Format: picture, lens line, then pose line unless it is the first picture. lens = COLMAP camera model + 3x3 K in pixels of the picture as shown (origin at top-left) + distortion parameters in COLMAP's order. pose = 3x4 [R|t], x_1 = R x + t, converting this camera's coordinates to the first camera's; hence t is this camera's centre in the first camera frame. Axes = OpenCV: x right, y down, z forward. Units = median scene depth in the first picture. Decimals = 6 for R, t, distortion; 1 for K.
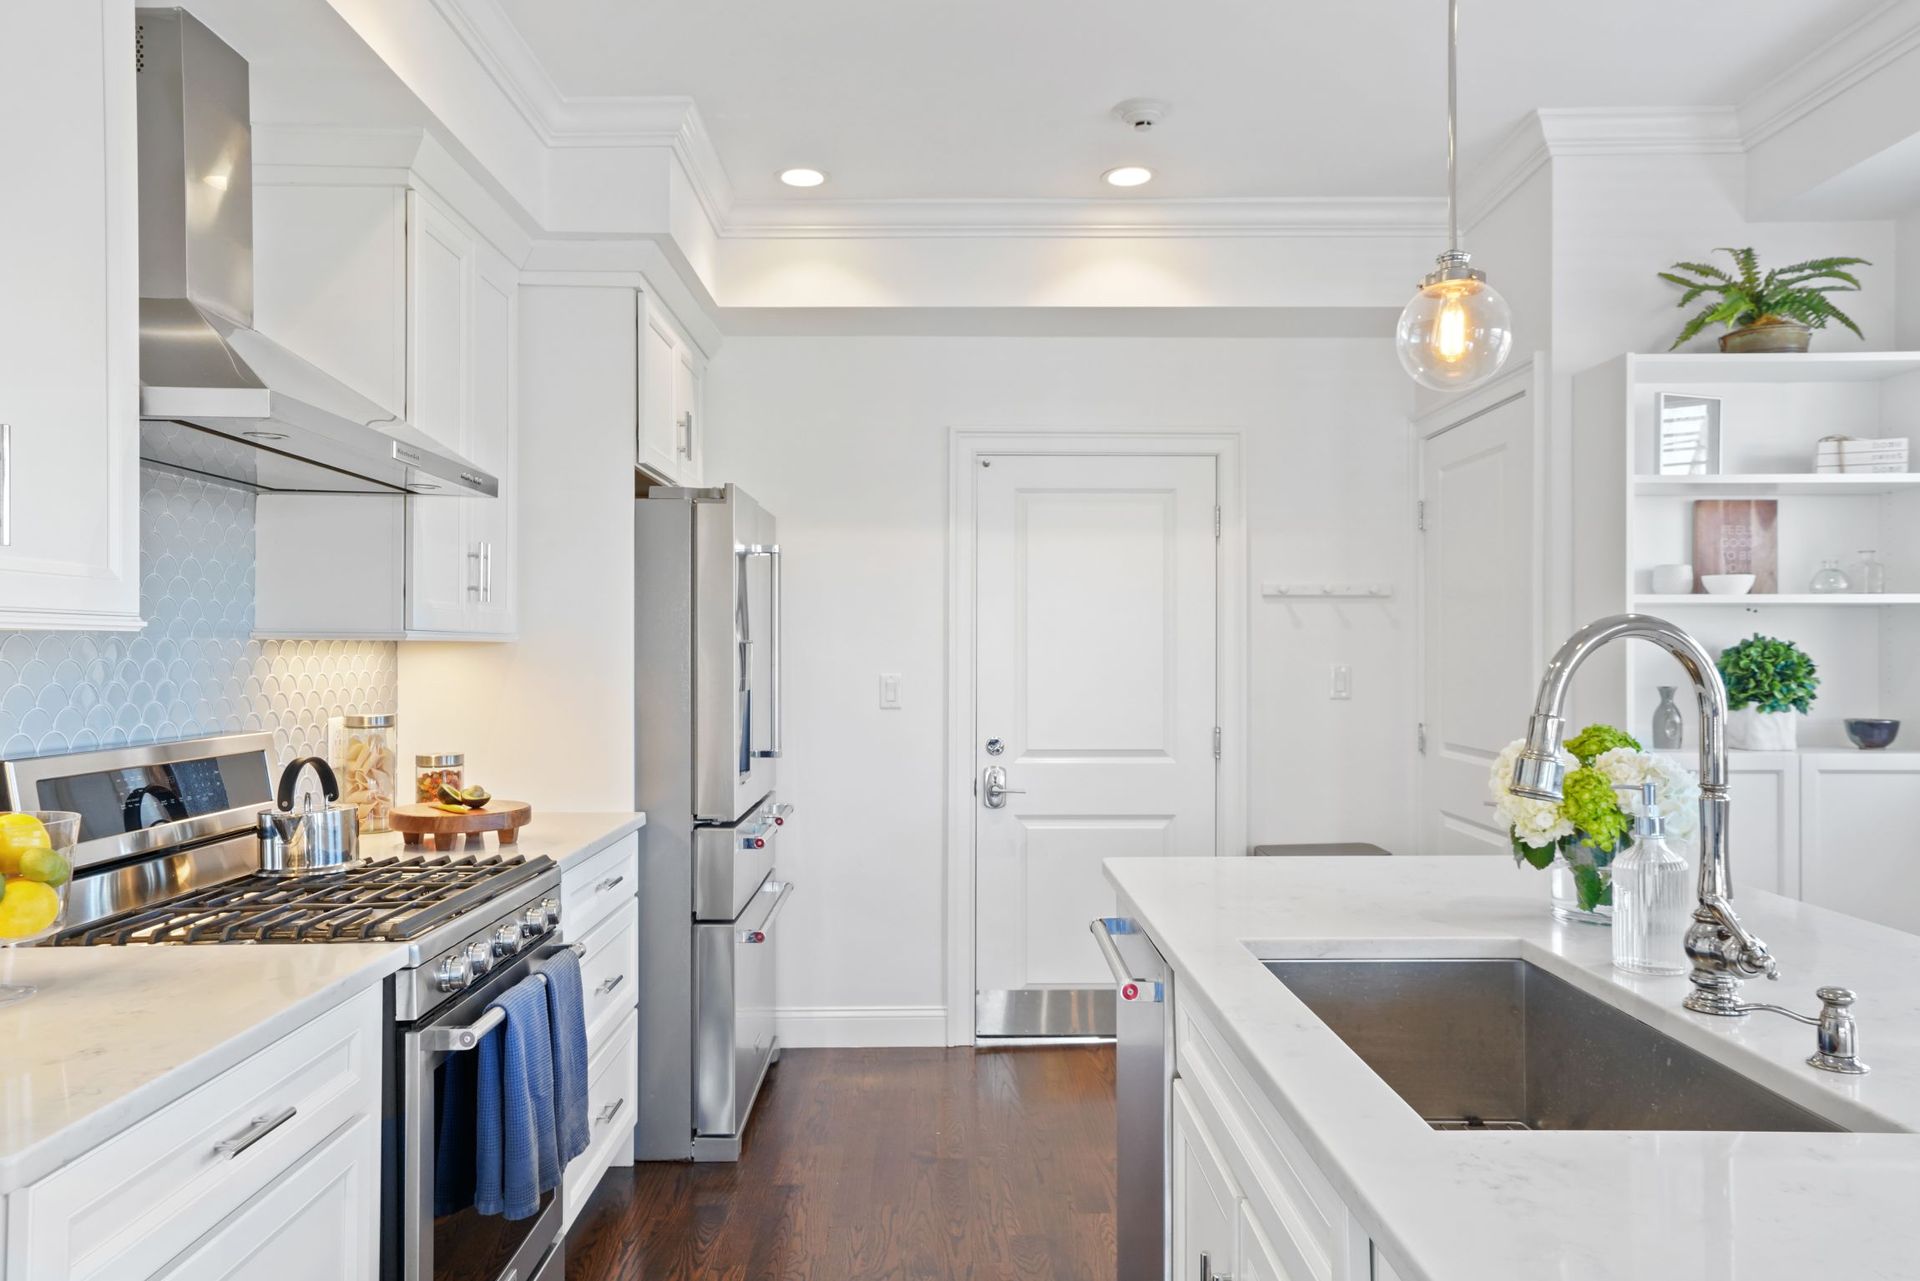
lens RADIAL K [[1328.5, 0, 929.5], [0, 1328.5, 654.4], [0, 0, 1]] dist [0.012357, 0.016881]
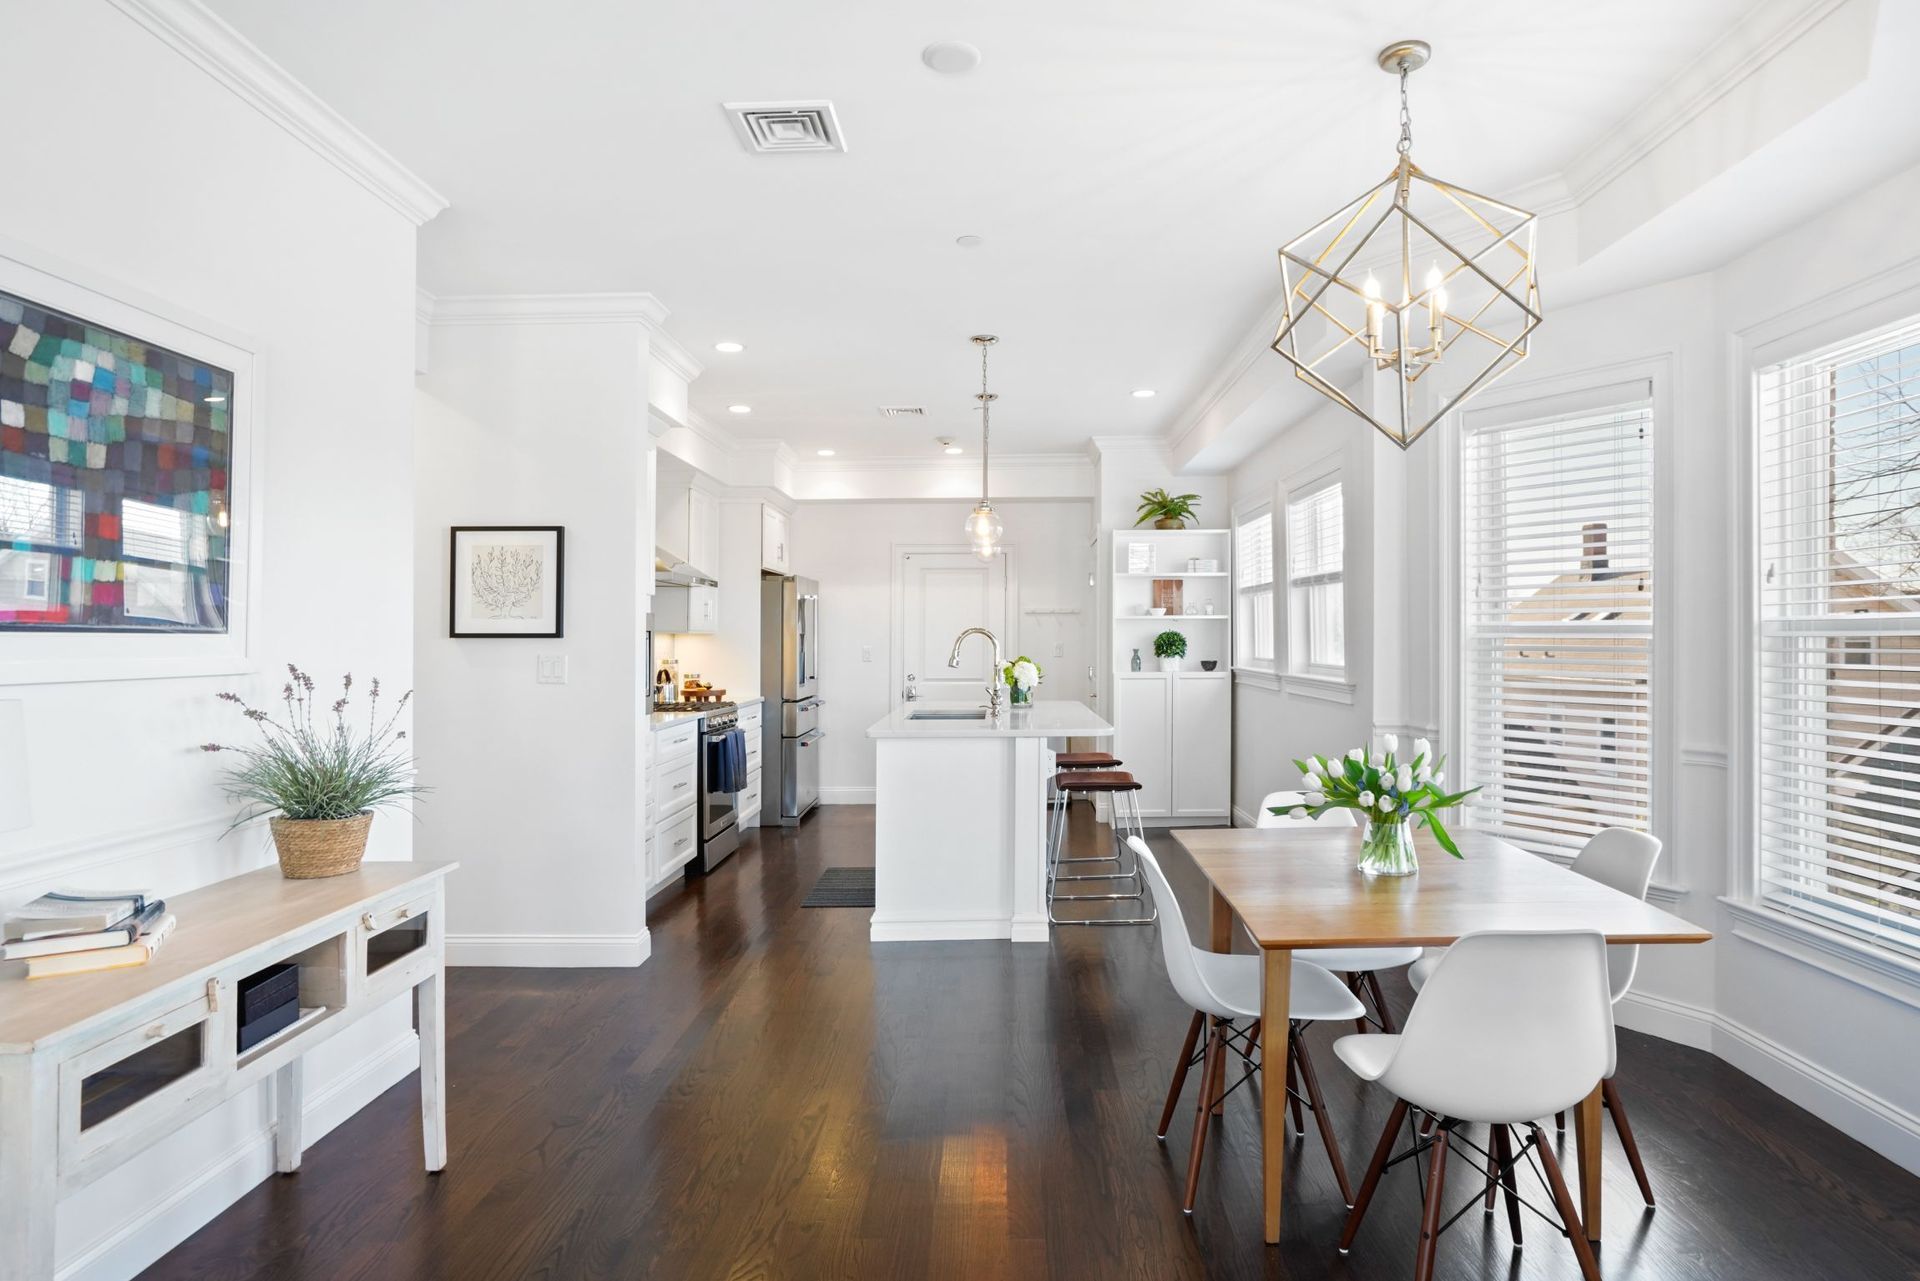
lens RADIAL K [[1094.5, 0, 977.2], [0, 1094.5, 642.0], [0, 0, 1]] dist [-0.013721, 0.002063]
pose [[0.999800, -0.001198, -0.019988, 0.274670], [0.001237, 0.999997, 0.001965, 0.005136], [0.019986, -0.001989, 0.999798, -1.270426]]
